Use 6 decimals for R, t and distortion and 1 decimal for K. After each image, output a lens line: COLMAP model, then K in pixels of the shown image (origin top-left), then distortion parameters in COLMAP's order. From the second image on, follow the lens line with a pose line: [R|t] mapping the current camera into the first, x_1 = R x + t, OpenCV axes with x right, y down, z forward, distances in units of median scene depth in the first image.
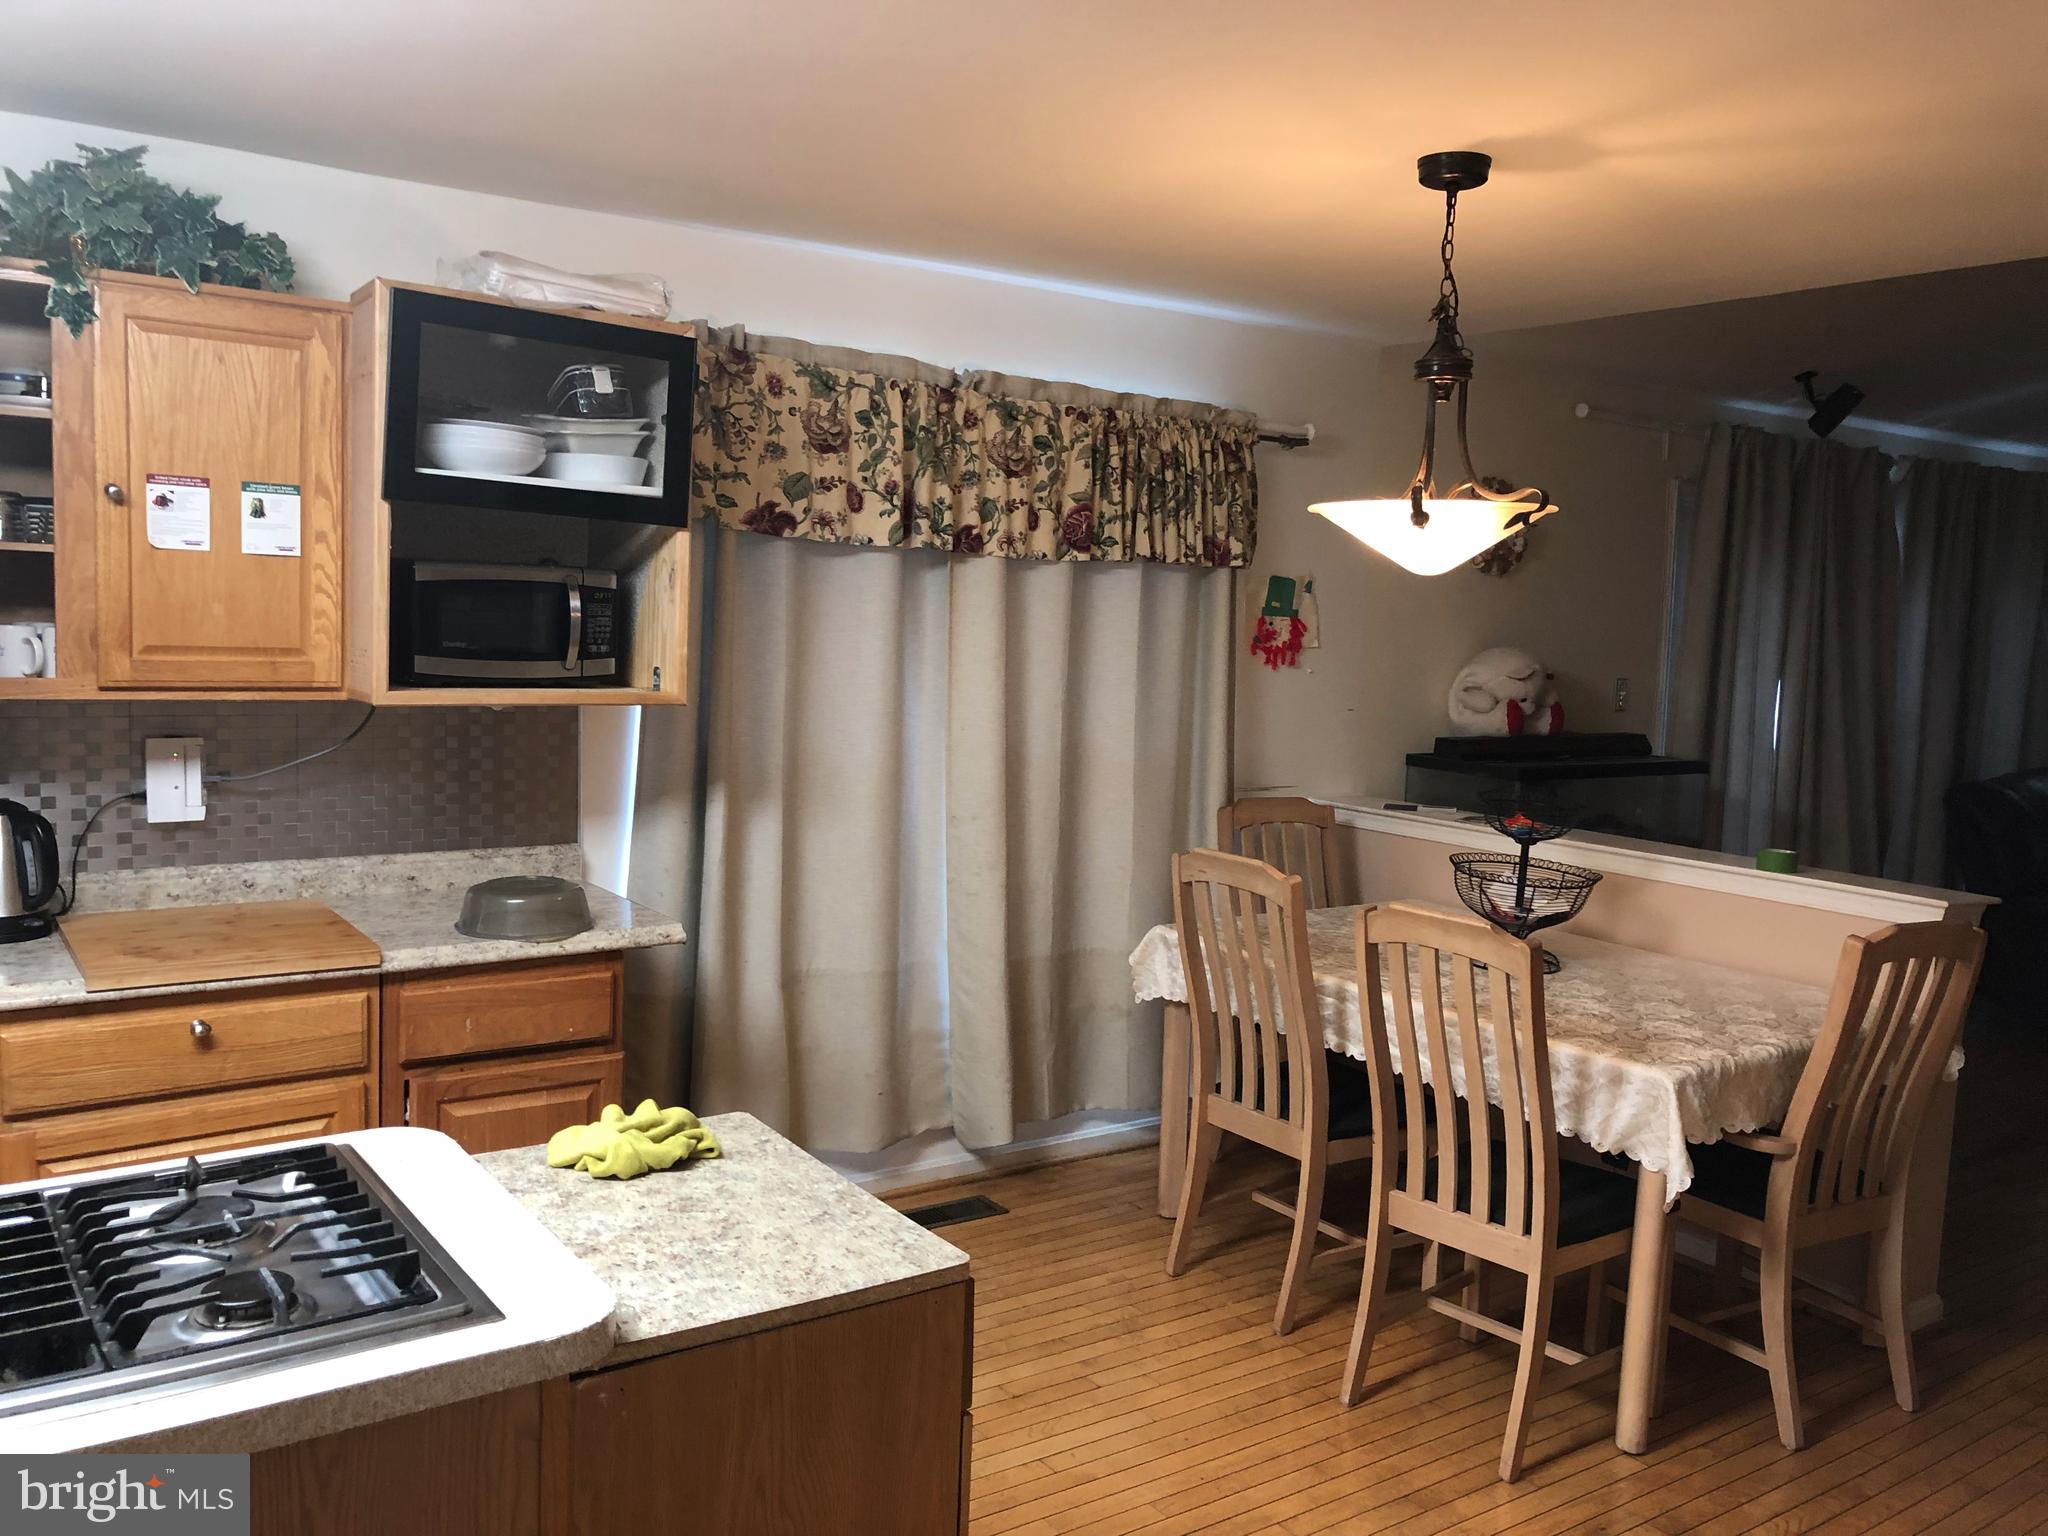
lens RADIAL K [[1677.0, 0, 1010.8], [0, 1677.0, 763.9], [0, 0, 1]] dist [0.010666, 0.002739]
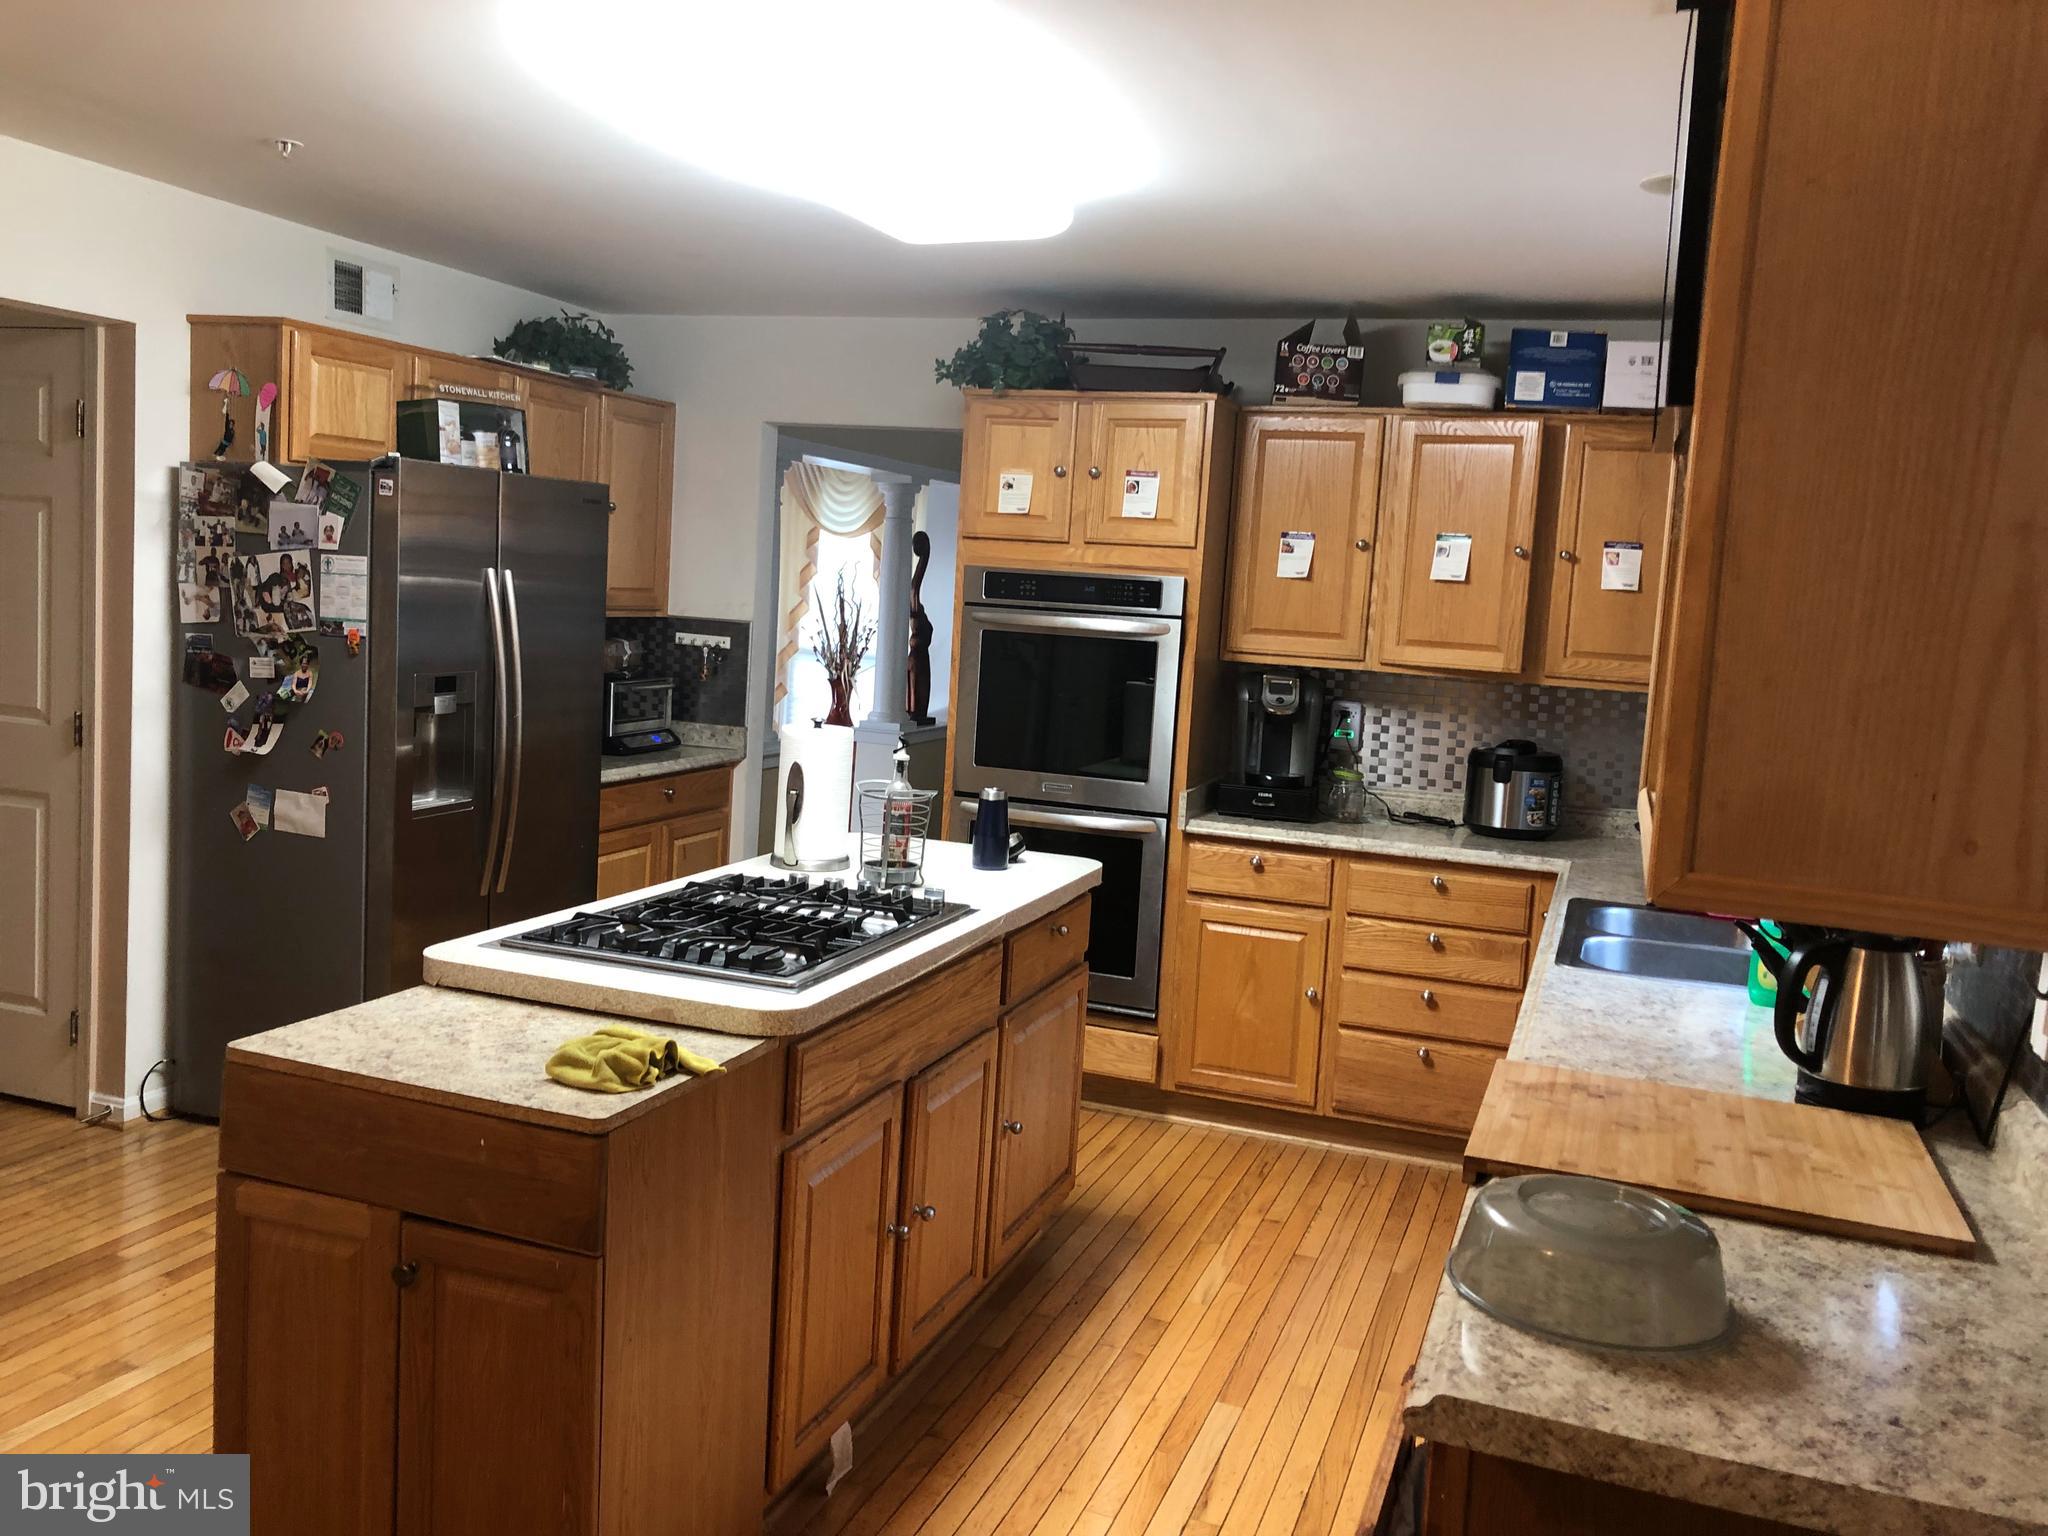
lens RADIAL K [[1677.0, 0, 1010.8], [0, 1677.0, 763.9], [0, 0, 1]] dist [0.010666, 0.002739]
pose [[-0.817434, -0.027143, -0.575382, 0.218082], [-0.139754, 0.978390, 0.152390, -0.171083], [0.558812, 0.204981, -0.803562, 2.240671]]
